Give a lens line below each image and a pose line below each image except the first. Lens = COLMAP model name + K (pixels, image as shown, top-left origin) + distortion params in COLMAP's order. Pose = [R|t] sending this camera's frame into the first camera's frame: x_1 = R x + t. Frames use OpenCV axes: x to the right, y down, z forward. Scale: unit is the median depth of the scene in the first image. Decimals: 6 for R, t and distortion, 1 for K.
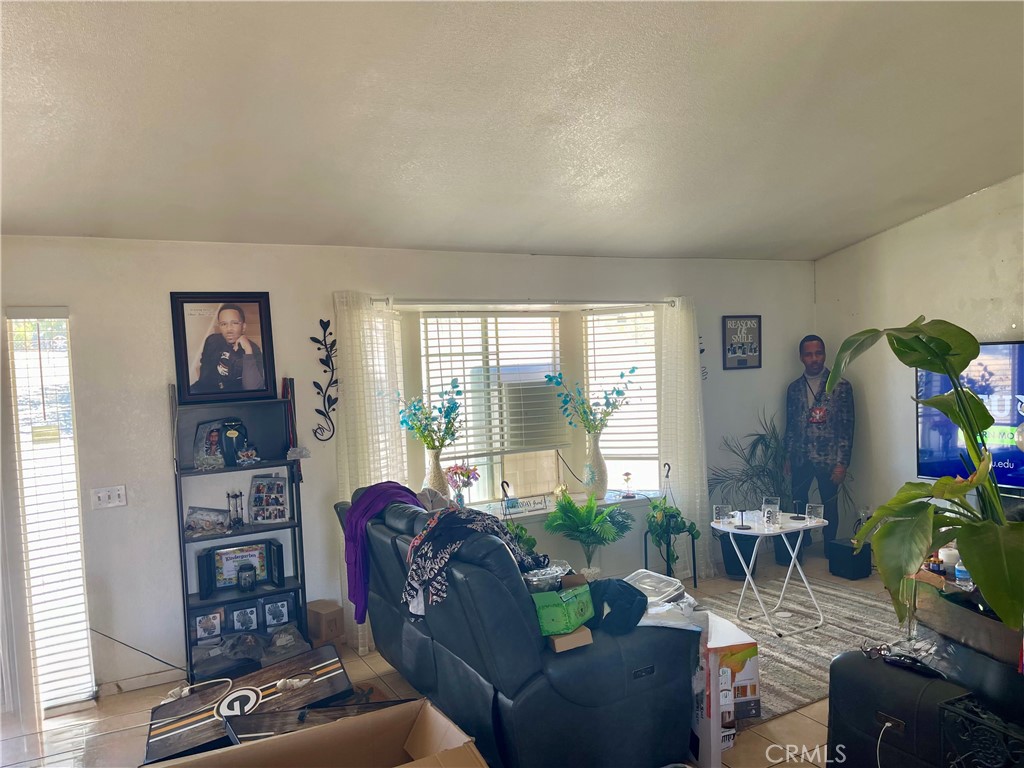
lens RADIAL K [[781.2, 0, 522.8], [0, 781.2, 390.6], [0, 0, 1]] dist [0.066564, -0.085972]
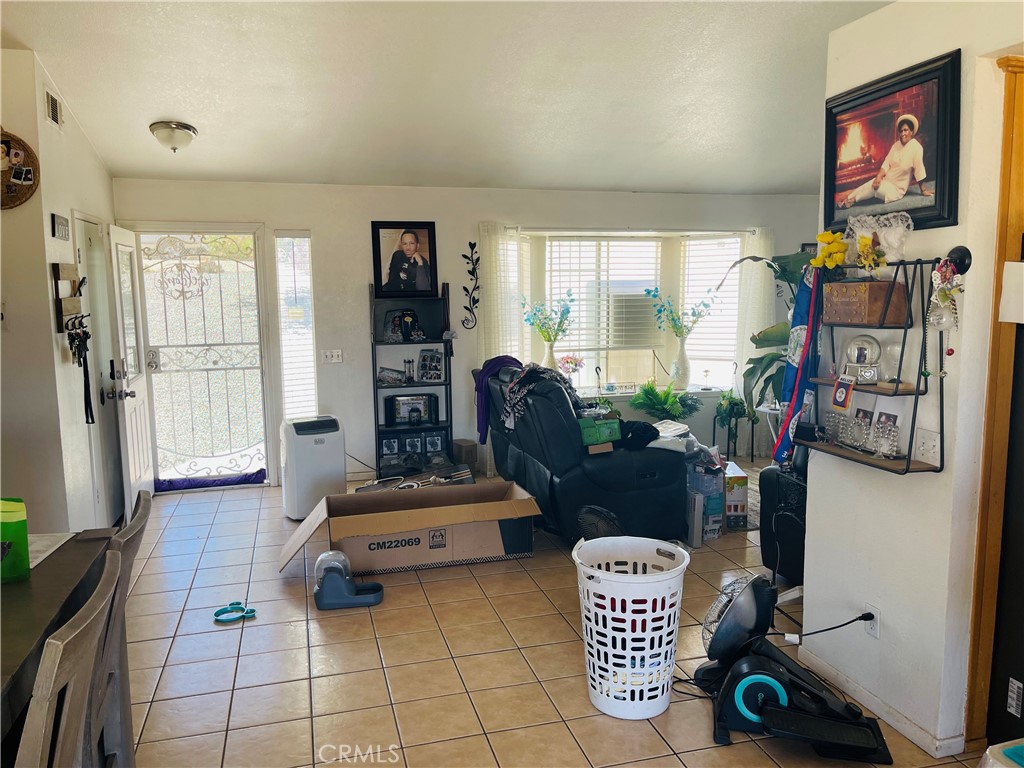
lens RADIAL K [[781.2, 0, 507.3], [0, 781.2, 383.5], [0, 0, 1]] dist [0.066564, -0.085972]
pose [[0.970691, 0.061254, -0.232394, 0.151741], [-0.039563, 0.994509, 0.096881, 0.023571], [0.237053, -0.084848, 0.967785, -0.366660]]
